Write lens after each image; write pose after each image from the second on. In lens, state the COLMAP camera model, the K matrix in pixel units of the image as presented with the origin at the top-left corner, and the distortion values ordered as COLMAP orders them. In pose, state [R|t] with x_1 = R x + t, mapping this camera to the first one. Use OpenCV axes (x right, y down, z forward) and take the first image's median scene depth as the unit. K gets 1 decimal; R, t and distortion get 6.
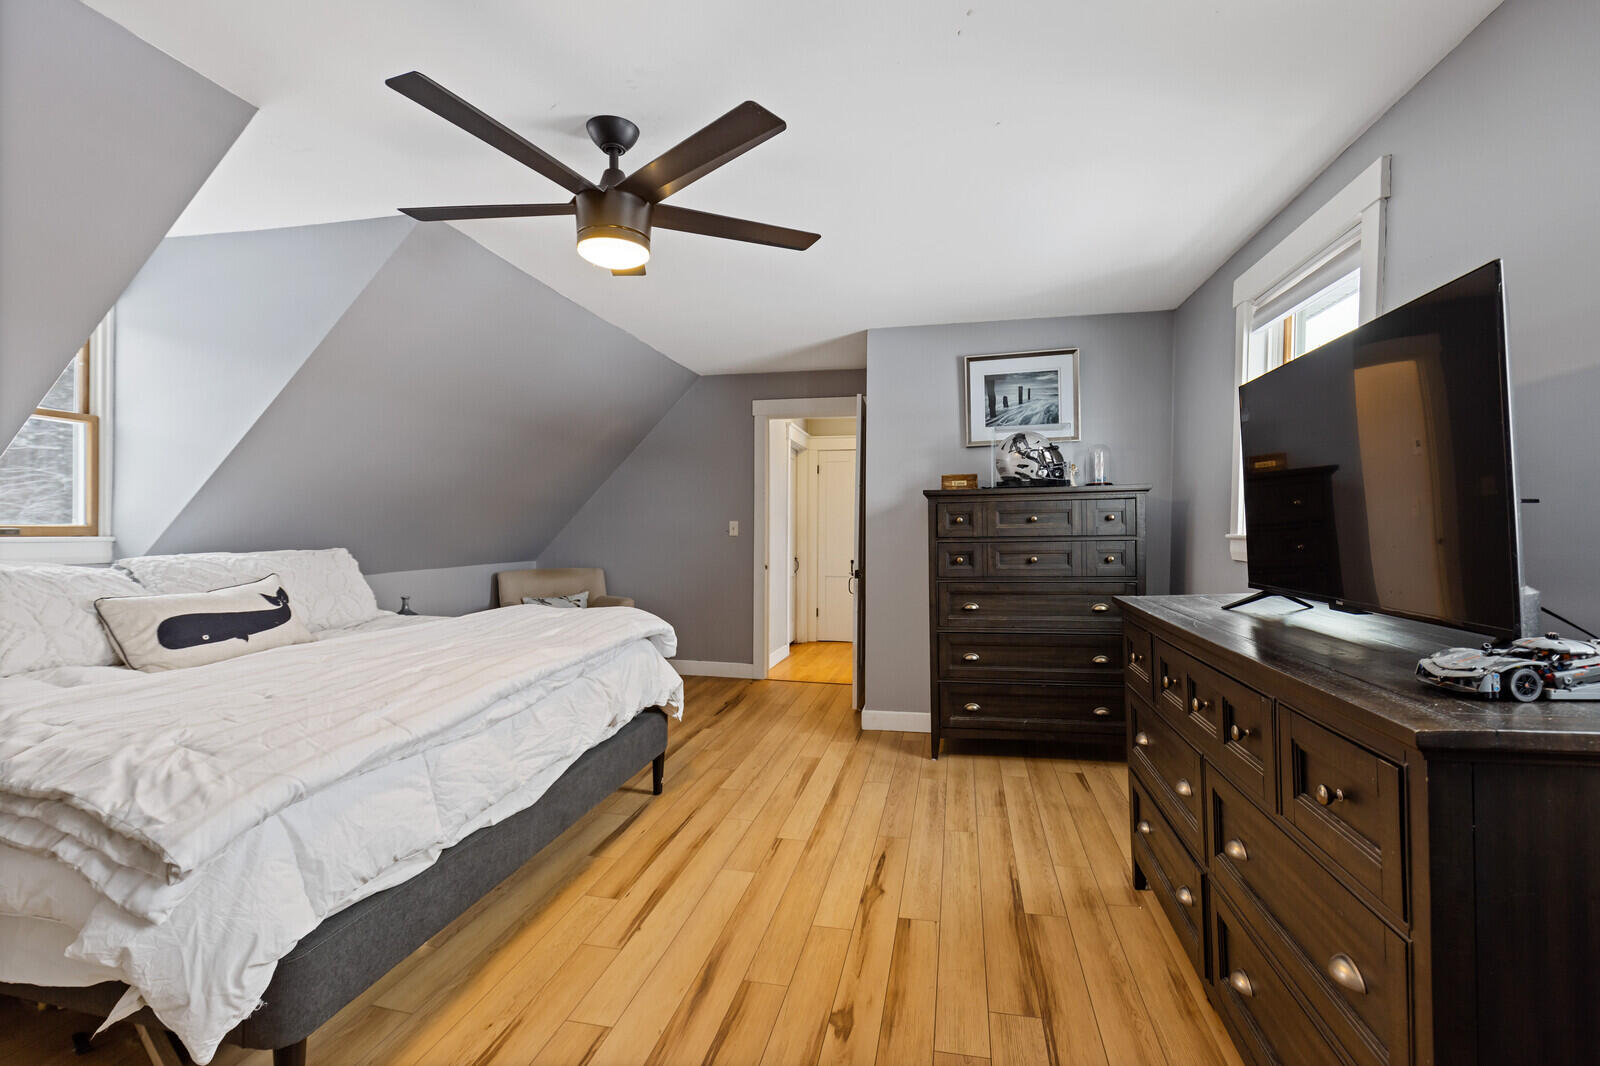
lens RADIAL K [[720.1, 0, 797.7], [0, 720.1, 533.6], [0, 0, 1]] dist [-0.003454, -0.001675]
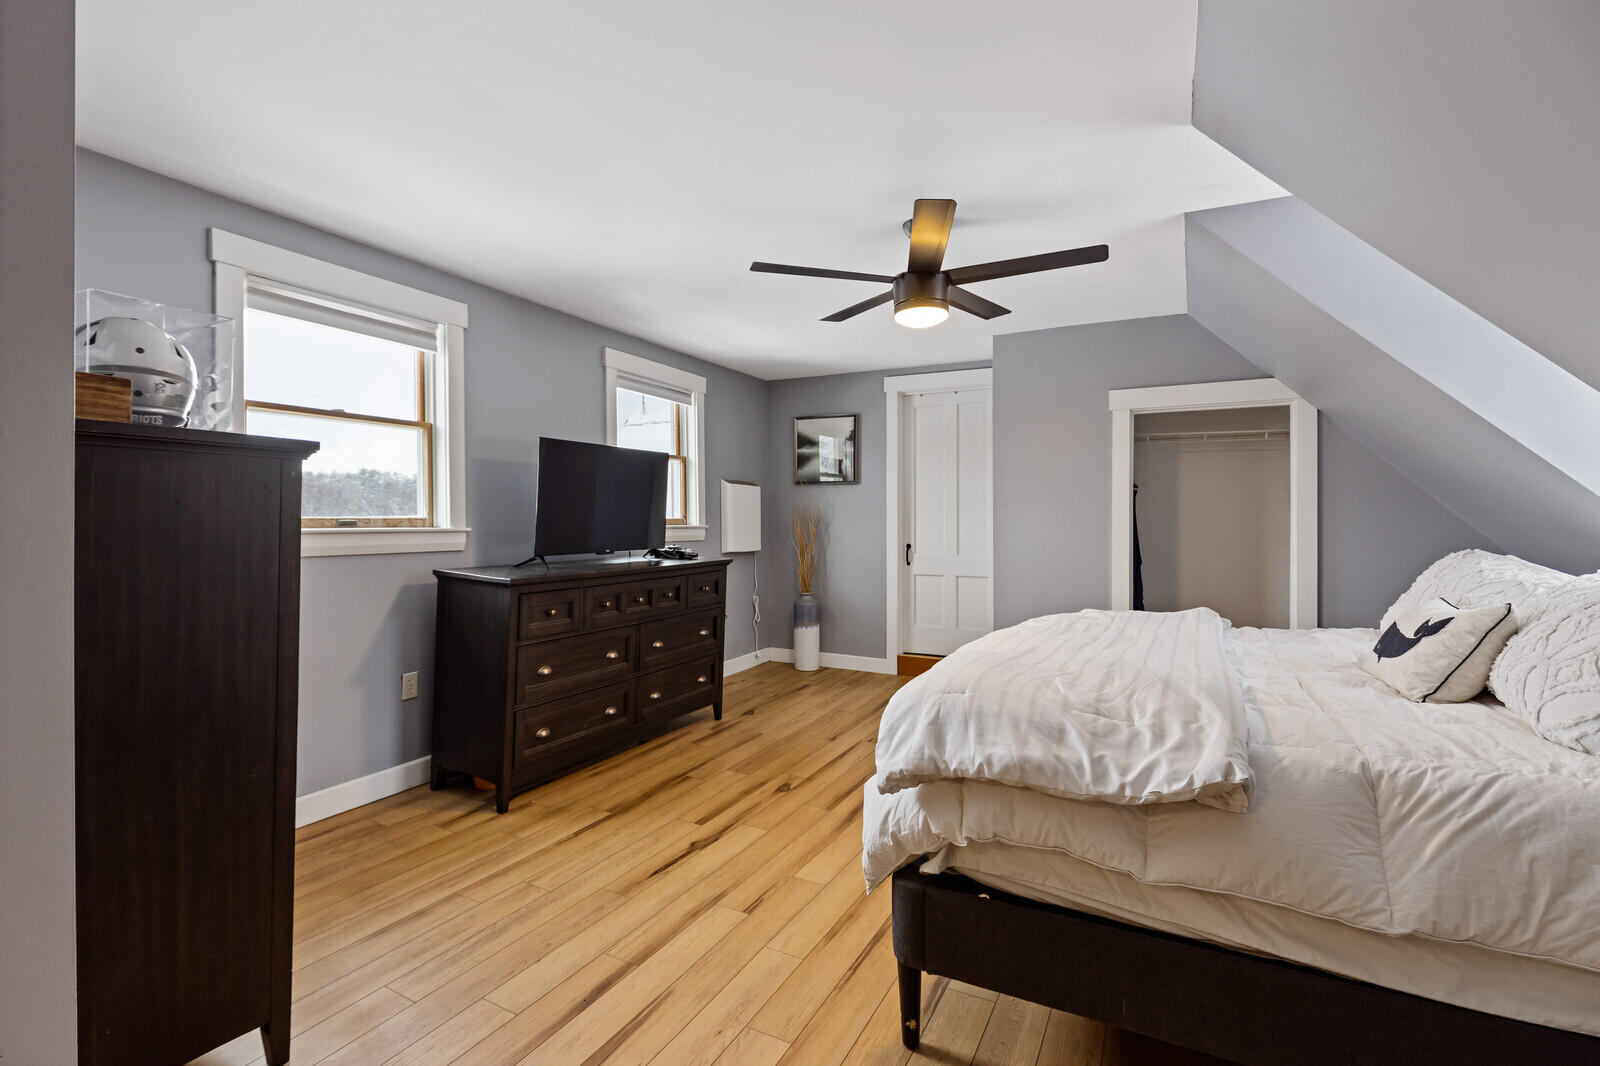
lens RADIAL K [[742.9, 0, 800.8], [0, 742.9, 517.4], [0, 0, 1]] dist [0.001374, 0.000019]
pose [[-0.966398, -0.000944, 0.257048, -0.337315], [0.001650, 0.999950, 0.009876, -0.026024], [-0.257044, 0.009969, -0.966348, 2.027182]]
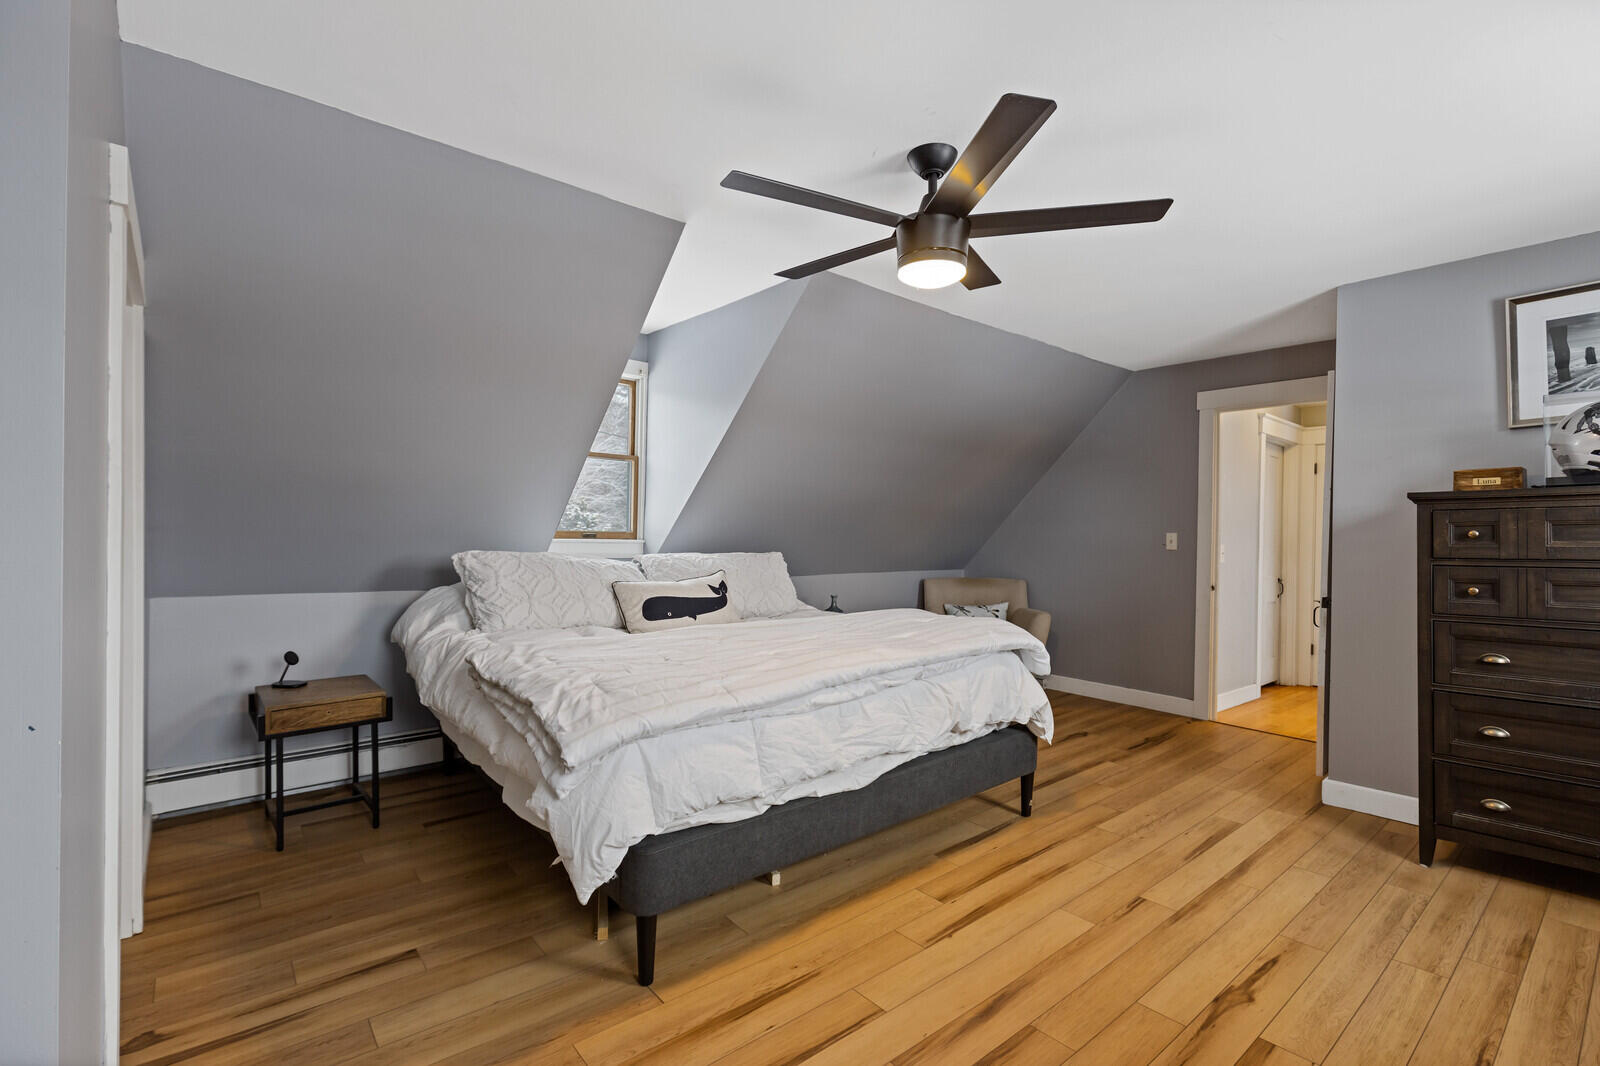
lens RADIAL K [[727.7, 0, 786.9], [0, 727.7, 534.4], [0, 0, 1]] dist [-0.002005, -0.001196]
pose [[0.787242, 0.010012, -0.616563, 0.198001], [-0.018376, 0.999805, -0.007228, -0.001539], [0.616371, 0.017020, 0.787272, 0.042321]]
